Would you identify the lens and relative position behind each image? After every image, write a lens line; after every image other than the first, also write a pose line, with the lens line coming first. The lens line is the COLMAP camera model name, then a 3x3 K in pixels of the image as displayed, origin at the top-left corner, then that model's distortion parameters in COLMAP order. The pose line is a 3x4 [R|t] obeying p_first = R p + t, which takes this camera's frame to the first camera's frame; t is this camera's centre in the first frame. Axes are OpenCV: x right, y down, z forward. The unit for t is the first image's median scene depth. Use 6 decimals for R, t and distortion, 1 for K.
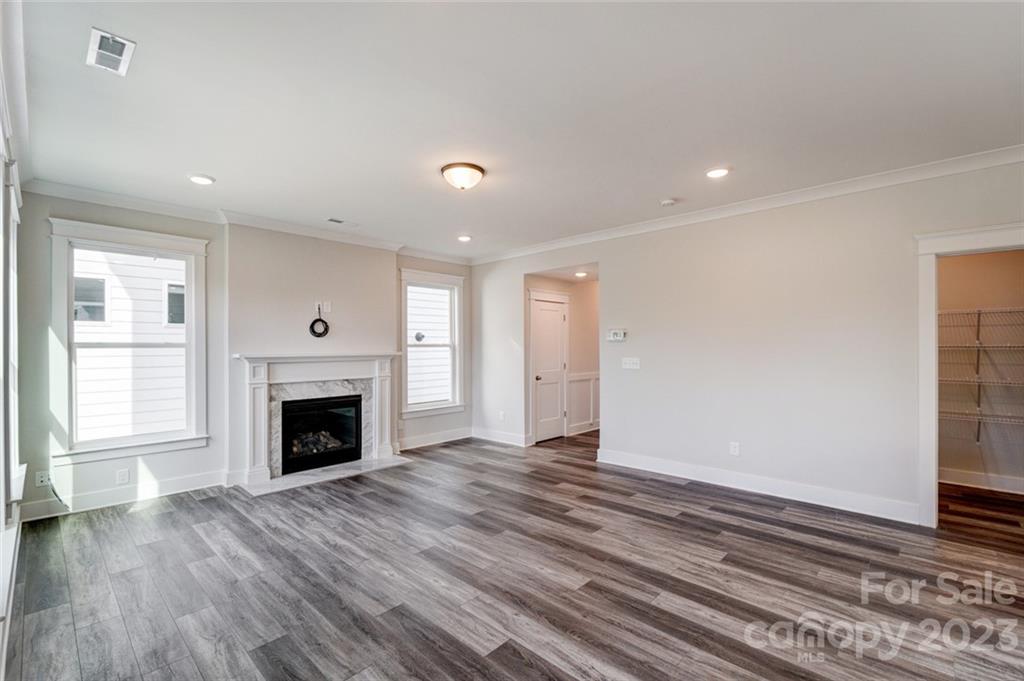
lens RADIAL K [[451.1, 0, 498.1], [0, 451.1, 340.6], [0, 0, 1]] dist [-0.002795, -0.000229]
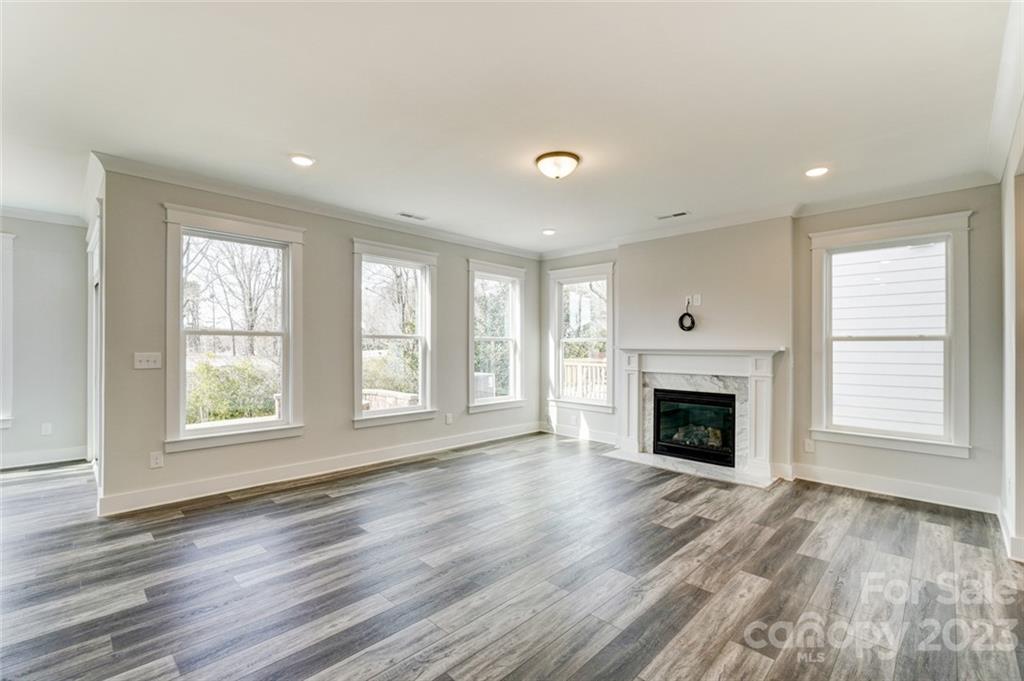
lens RADIAL K [[451.3, 0, 512.0], [0, 451.3, 340.5], [0, 0, 1]] dist [-0.015335, 0.000238]
pose [[-0.000991, -0.008956, -0.999959, 0.824690], [0.005921, 0.999942, -0.008962, 0.027636], [0.999982, -0.005930, -0.000938, 0.811261]]
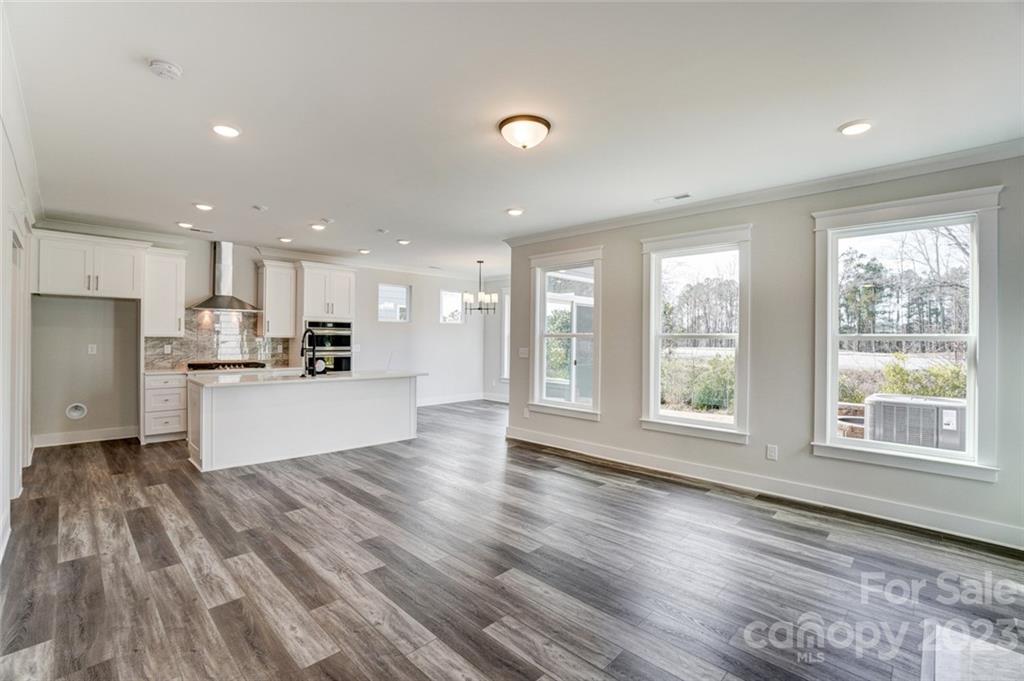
lens RADIAL K [[455.9, 0, 487.8], [0, 455.9, 337.2], [0, 0, 1]] dist [-0.038634, 0.000655]
pose [[-0.999372, -0.009534, 0.034121, -0.037869], [-0.009973, 0.999869, -0.012721, 0.023527], [-0.033995, -0.013053, -0.999337, 1.656111]]
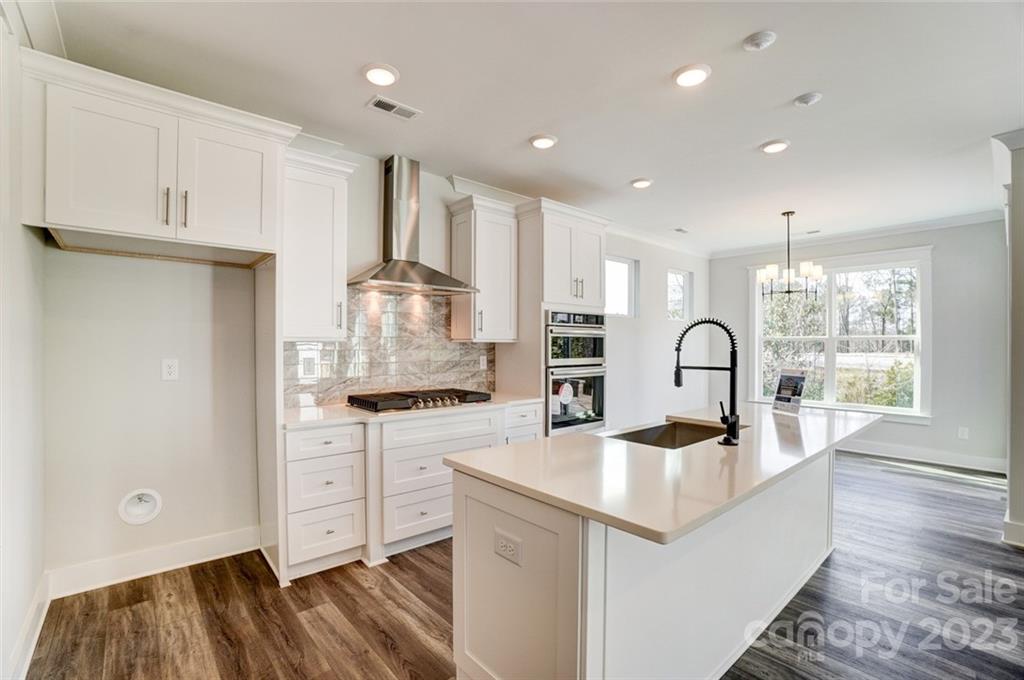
lens RADIAL K [[456.2, 0, 485.1], [0, 456.2, 343.8], [0, 0, 1]] dist [-0.075631, 0.025284]
pose [[-0.993782, -0.001239, 0.111332, 0.769202], [-0.002758, 0.999905, -0.013491, 0.026959], [-0.111305, -0.013714, -0.993692, 0.851805]]
